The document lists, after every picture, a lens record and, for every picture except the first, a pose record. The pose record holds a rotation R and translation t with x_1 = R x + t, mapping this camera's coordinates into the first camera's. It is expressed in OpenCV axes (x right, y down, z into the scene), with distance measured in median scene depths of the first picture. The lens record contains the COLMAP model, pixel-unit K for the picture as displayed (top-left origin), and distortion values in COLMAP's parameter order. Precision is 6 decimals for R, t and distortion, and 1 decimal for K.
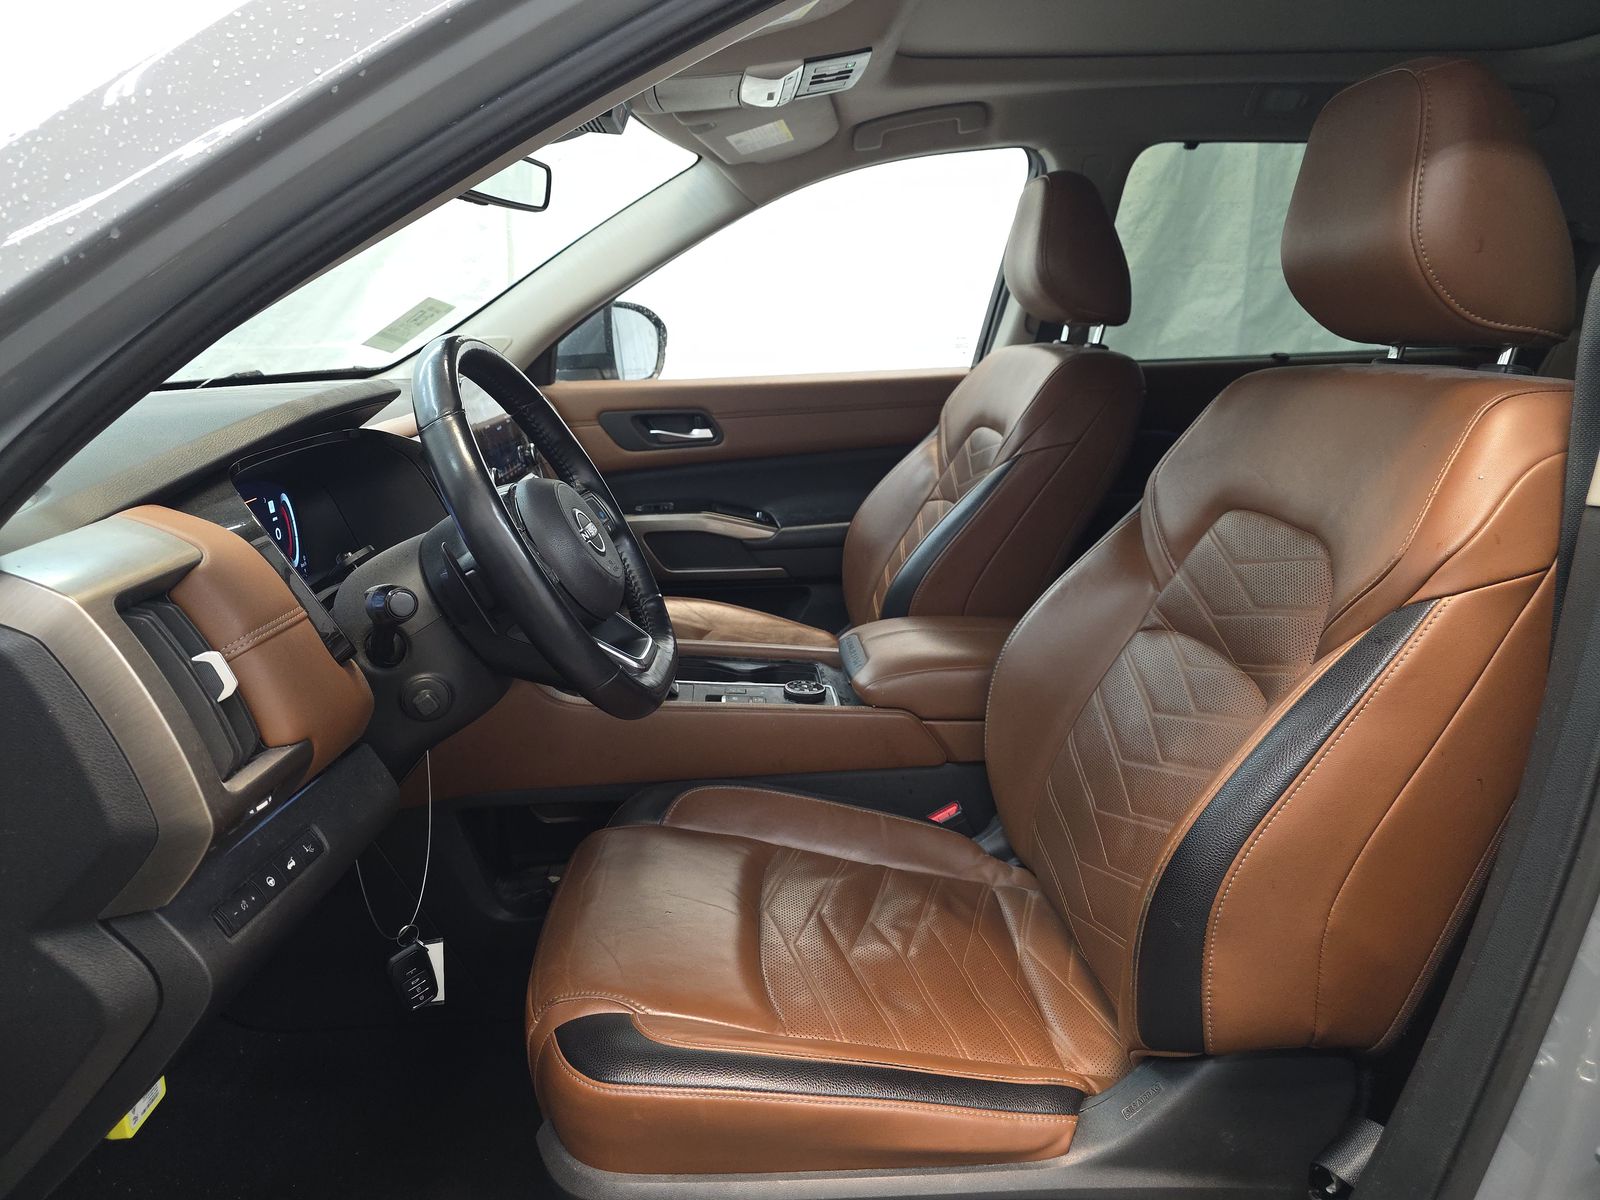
lens RADIAL K [[1035.5, 0, 800.0], [0, 1035.5, 600.0], [0, 0, 1]] dist [0.022937, -0.037780]
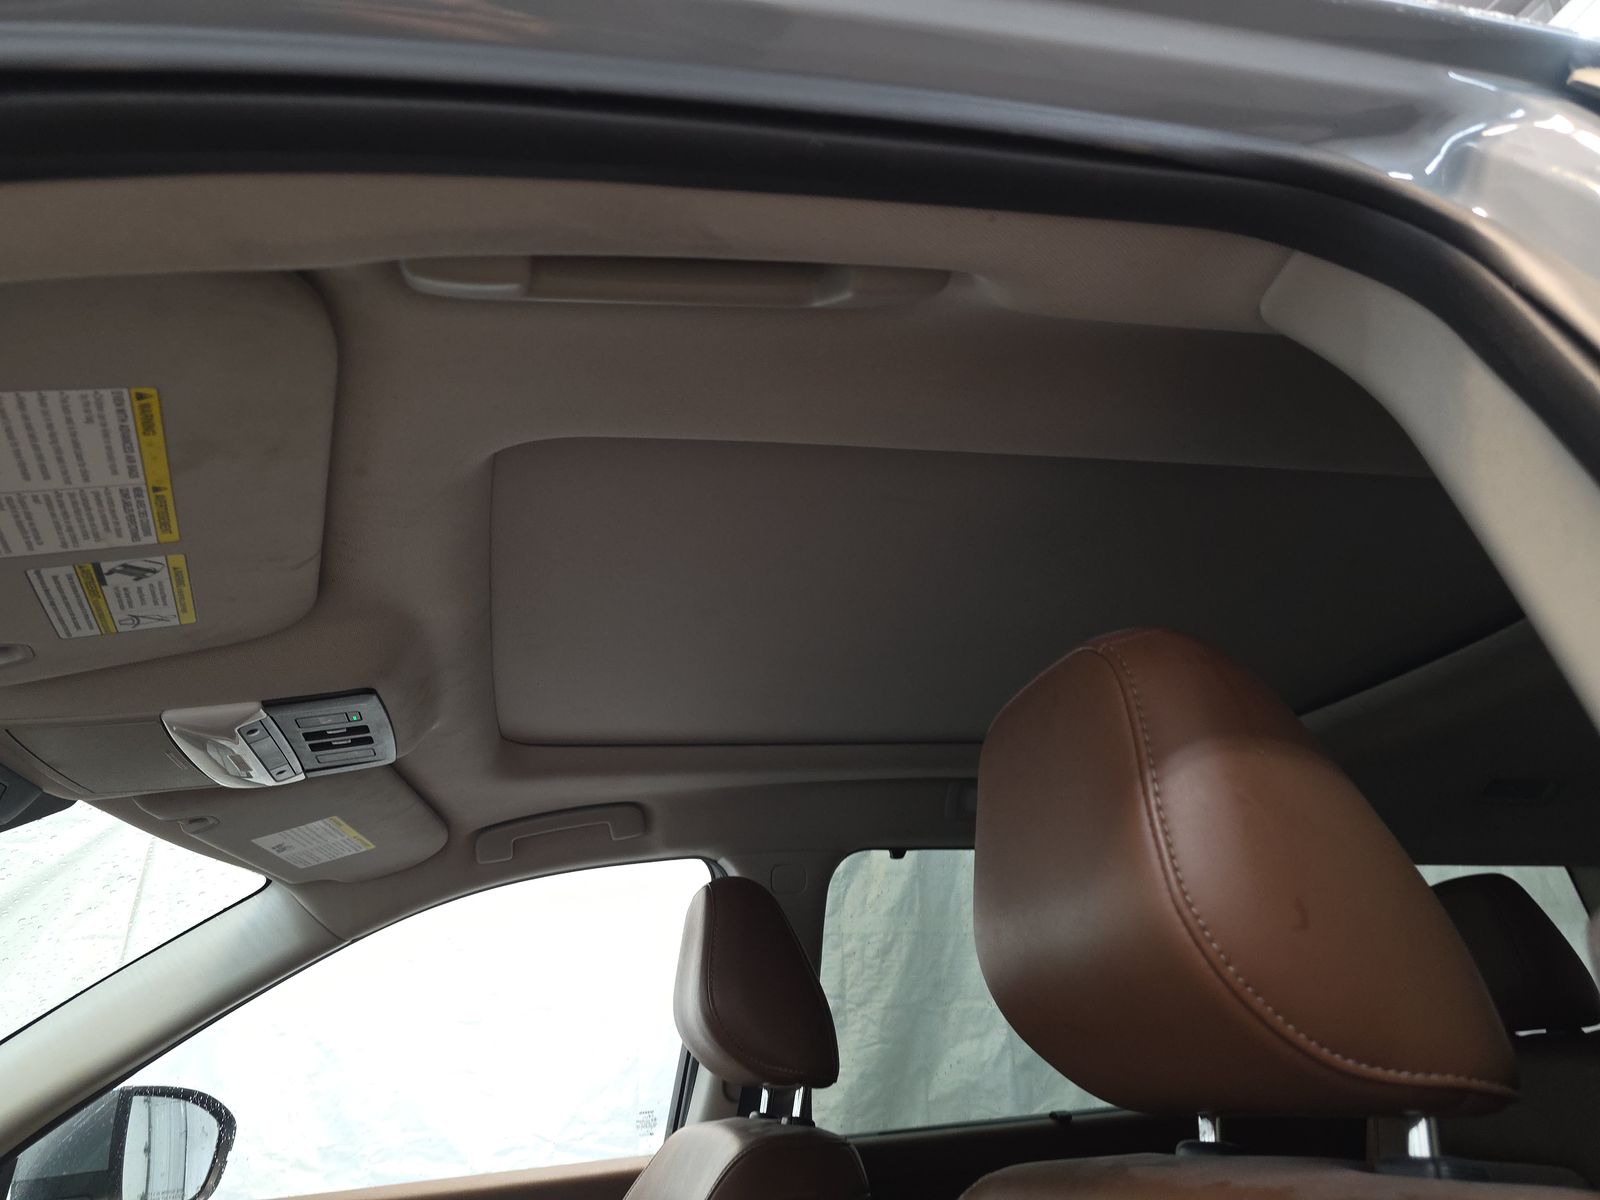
lens RADIAL K [[1069.1, 0, 809.6], [0, 1069.1, 588.9], [0, 0, 1]] dist [0.077028, -0.057553]
pose [[0.977511, 0.041720, 0.206716, 0.114324], [0.099209, 0.774010, -0.625352, -0.058825], [-0.186090, 0.631797, 0.752465, 0.206856]]
